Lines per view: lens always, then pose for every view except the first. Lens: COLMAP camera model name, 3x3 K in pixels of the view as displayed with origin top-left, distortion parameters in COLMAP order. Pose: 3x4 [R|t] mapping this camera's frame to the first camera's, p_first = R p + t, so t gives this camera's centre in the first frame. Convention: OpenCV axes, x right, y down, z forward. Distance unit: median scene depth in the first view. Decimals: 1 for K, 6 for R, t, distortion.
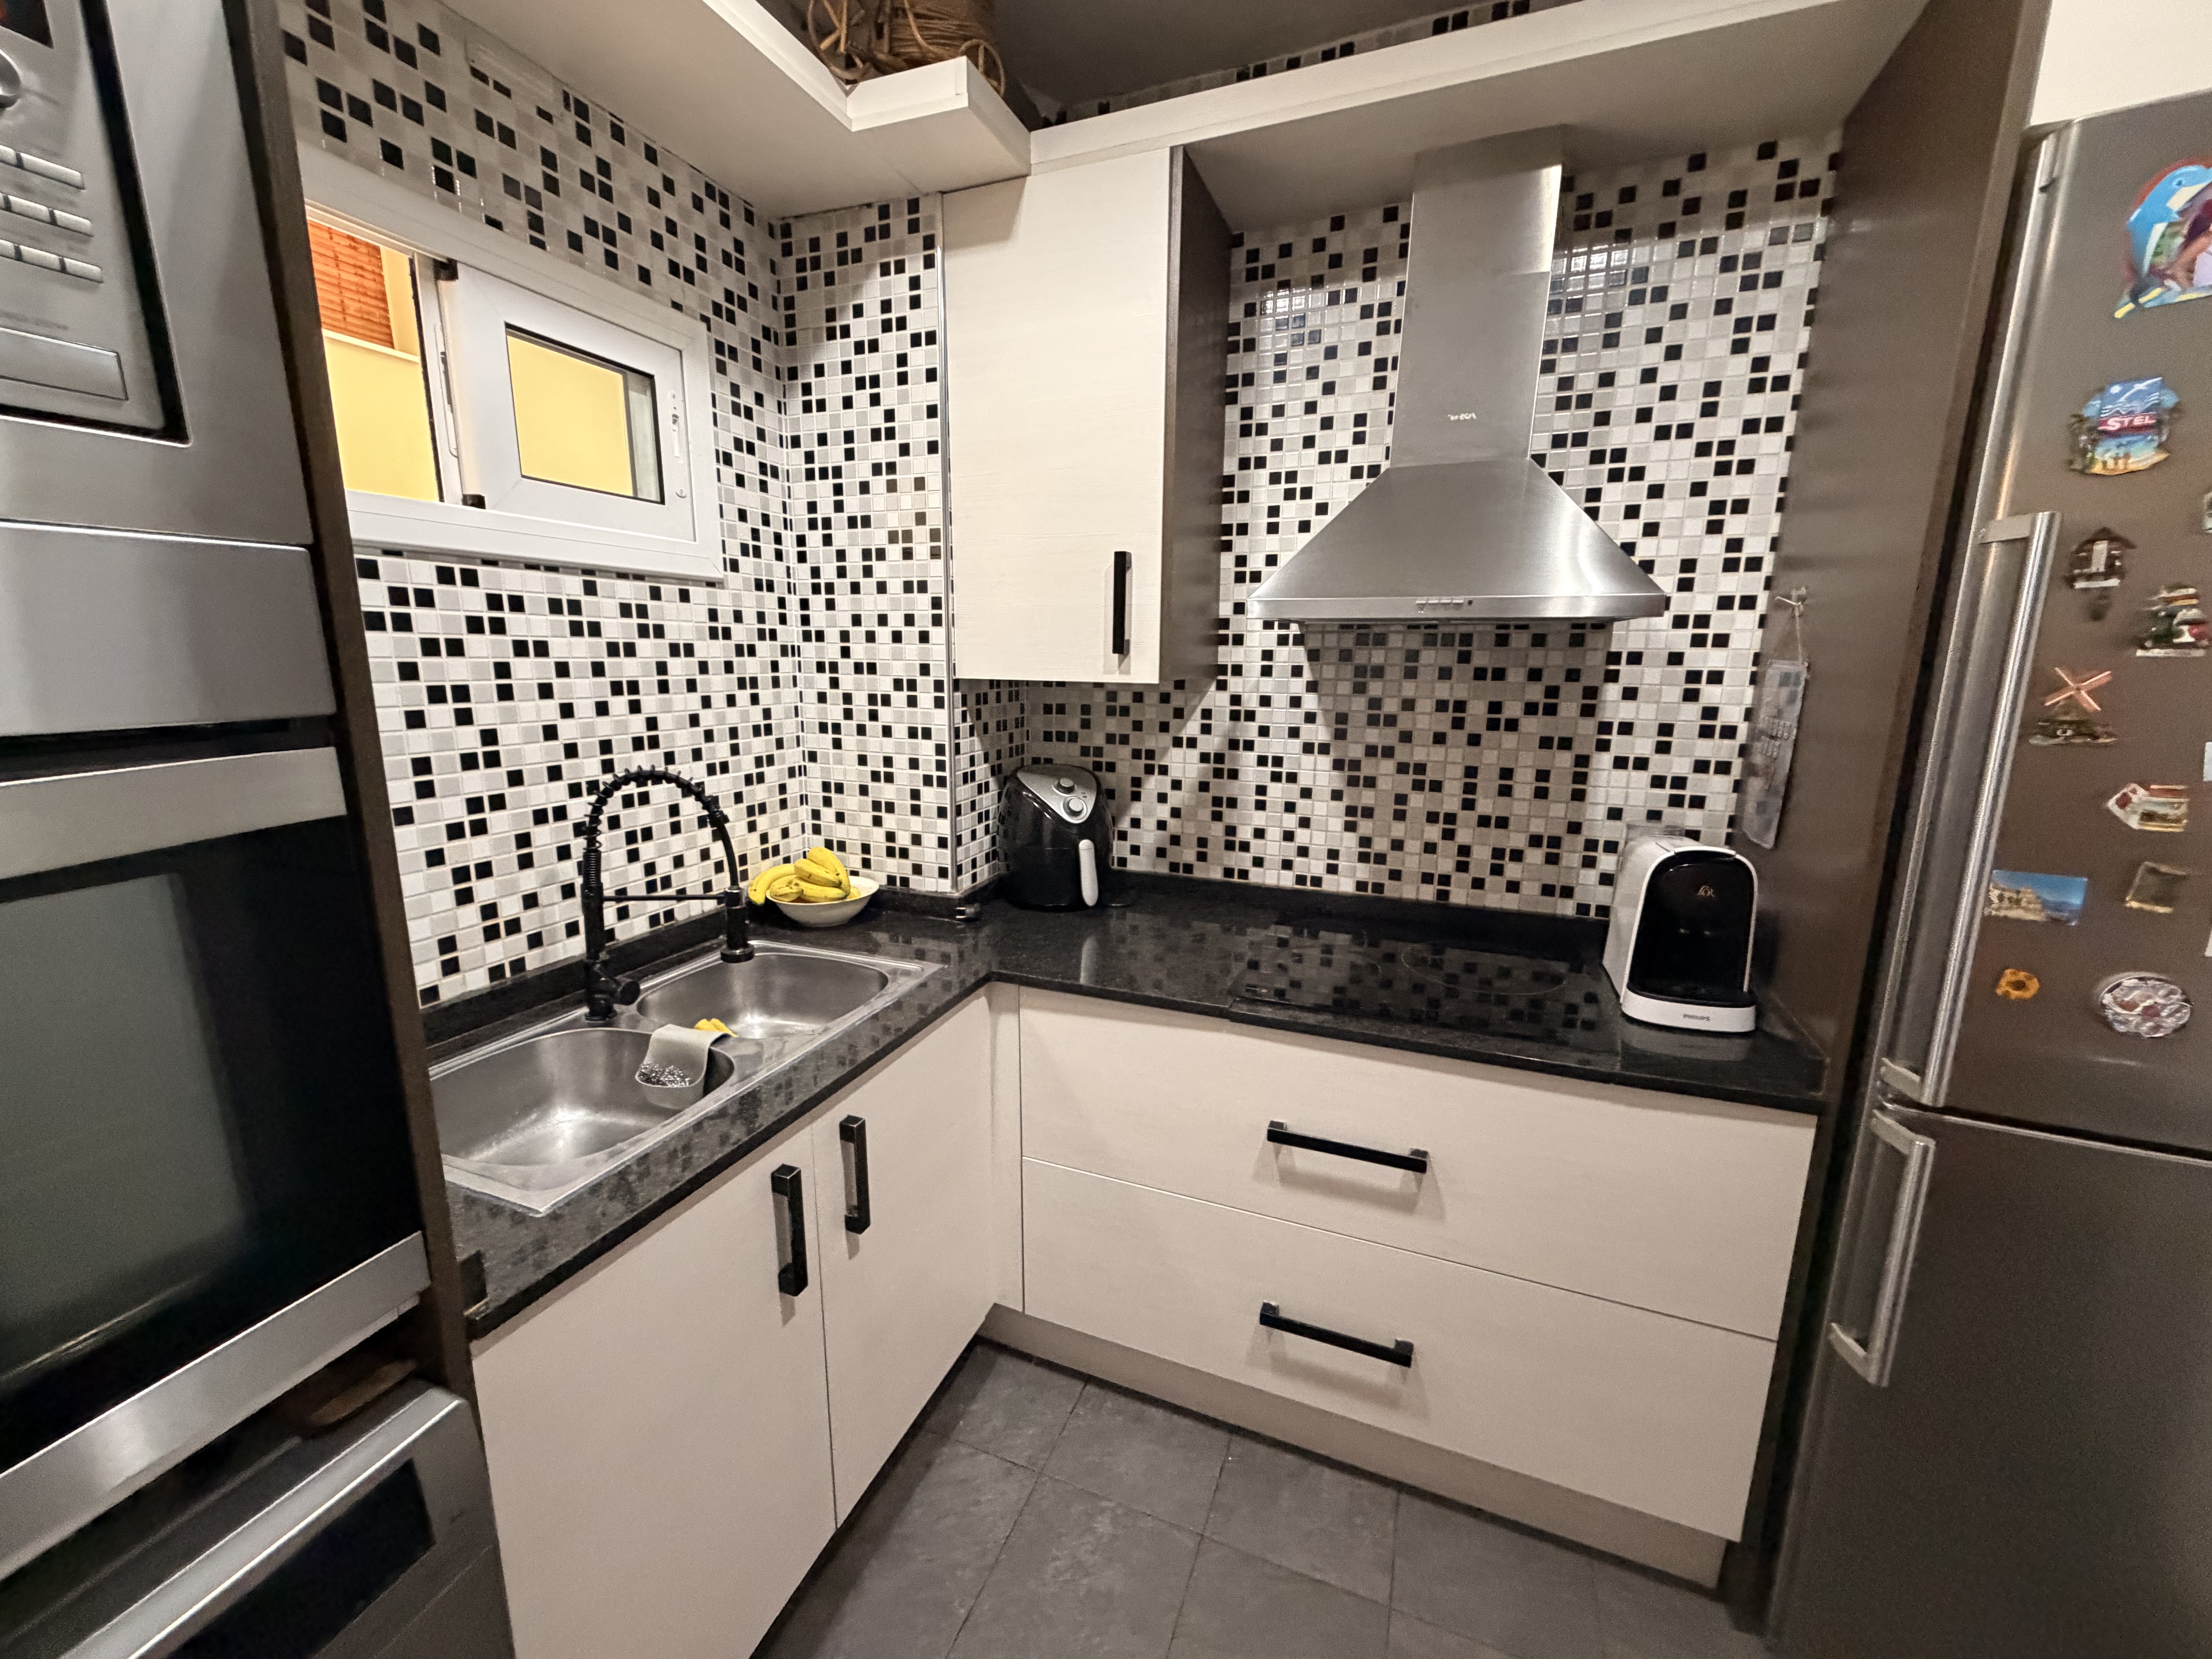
lens RADIAL K [[882.1, 0, 1097.7], [0, 882.1, 831.9], [0, 0, 1]] dist [0.000252, 0.000052]
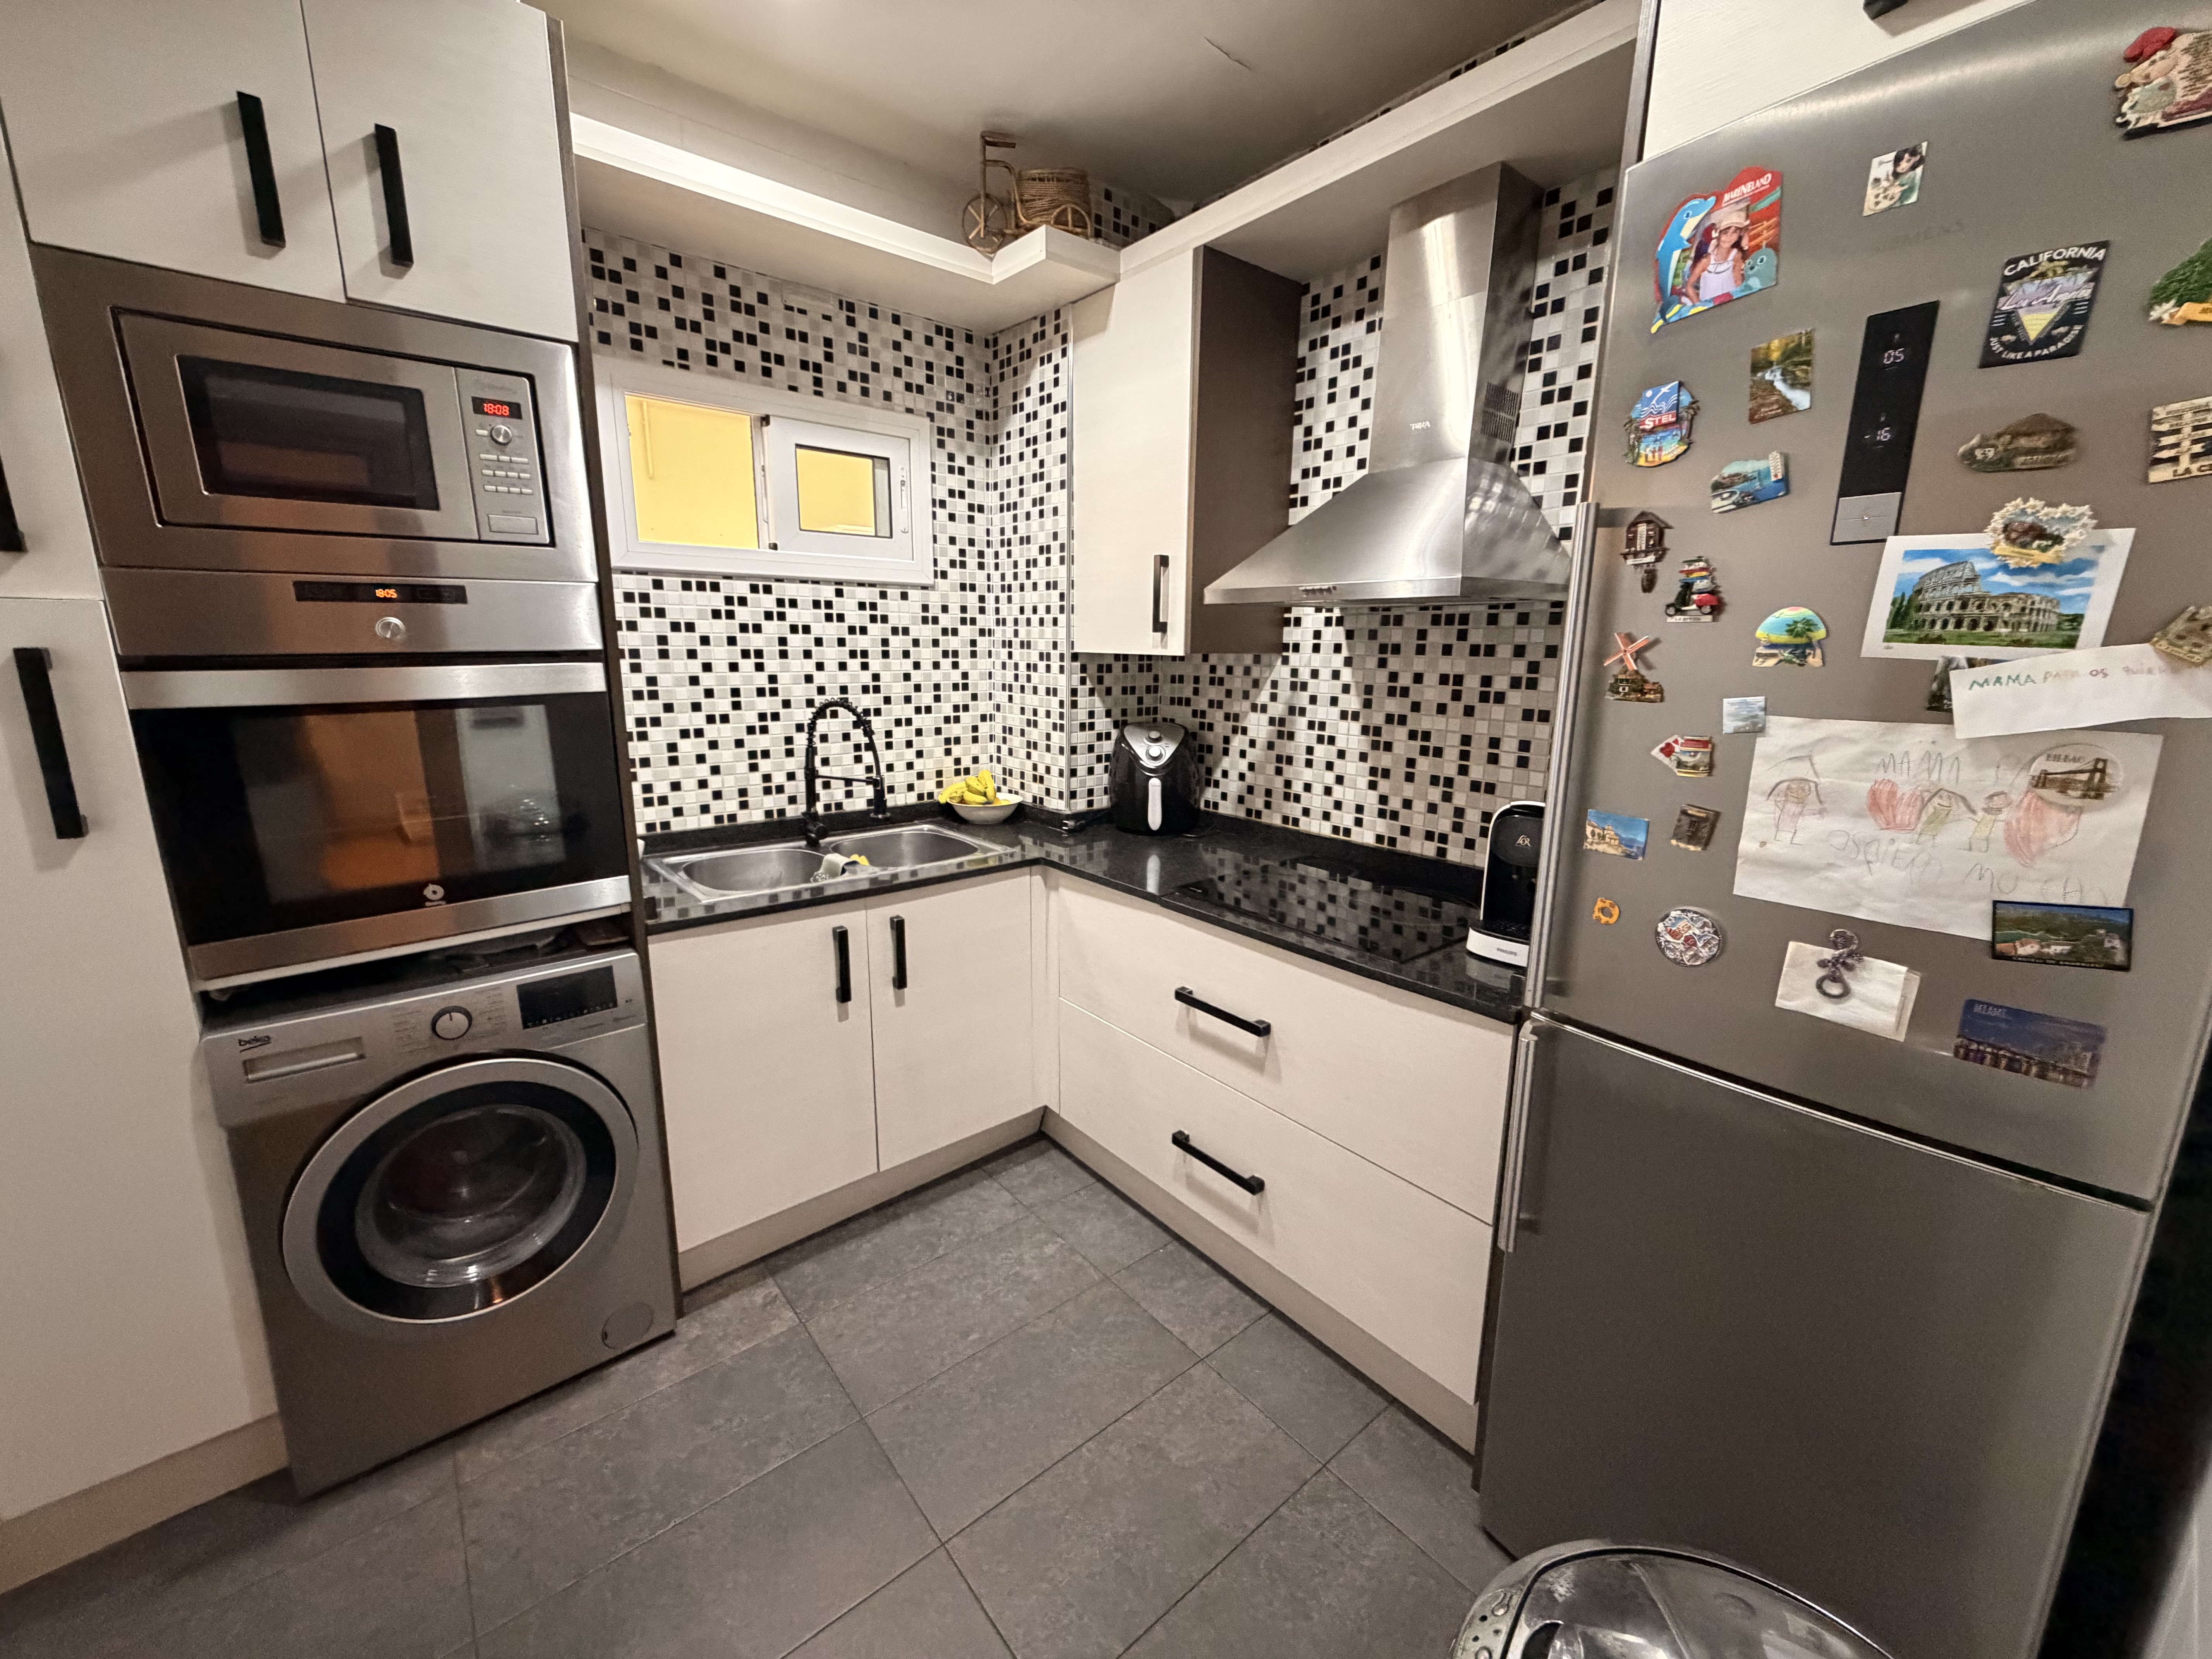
lens RADIAL K [[882.1, 0, 1098.1], [0, 882.1, 833.3], [0, 0, 1]] dist [0.000252, 0.000052]
pose [[0.874923, 0.104082, -0.472945, 0.585608], [-0.099455, 0.994431, 0.034860, 0.057506], [0.473940, 0.016537, 0.880402, -0.191022]]
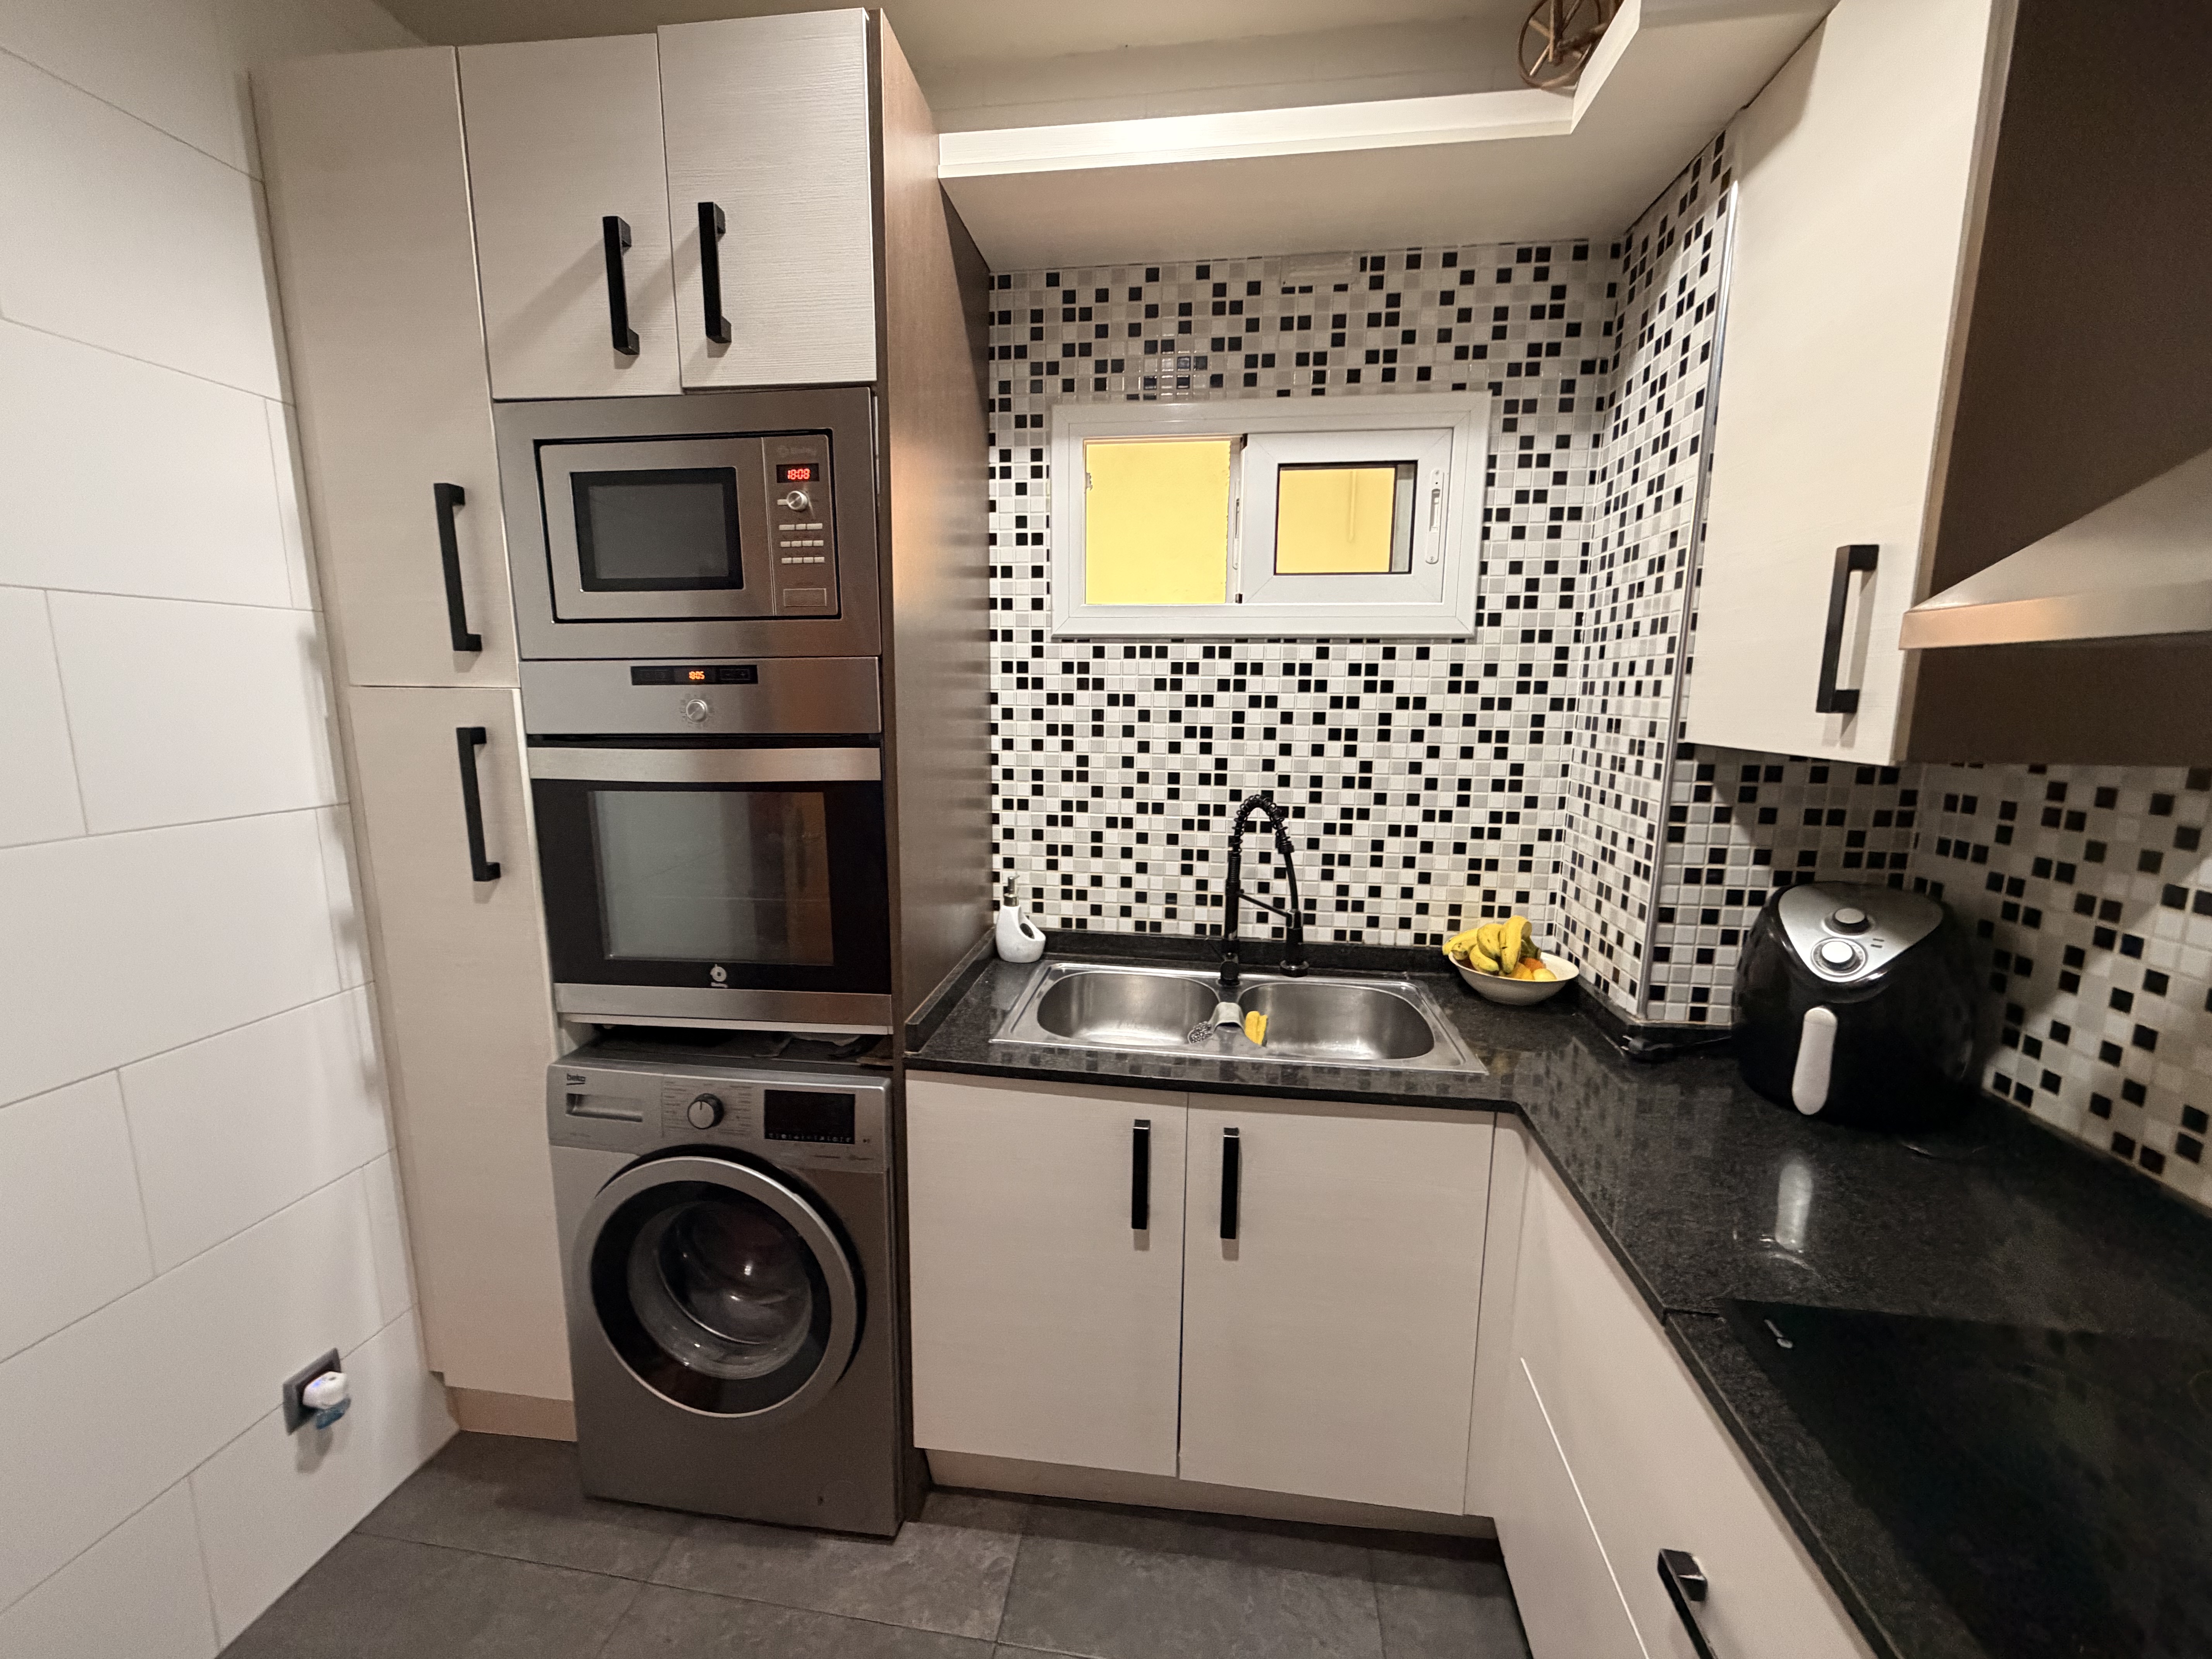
lens RADIAL K [[882.1, 0, 1095.4], [0, 882.1, 832.4], [0, 0, 1]] dist [0.000252, 0.000052]
pose [[0.228782, 0.146543, -0.962385, 0.494467], [-0.199213, 0.974731, 0.101065, -0.080129], [0.952876, 0.168598, 0.252194, 0.367633]]
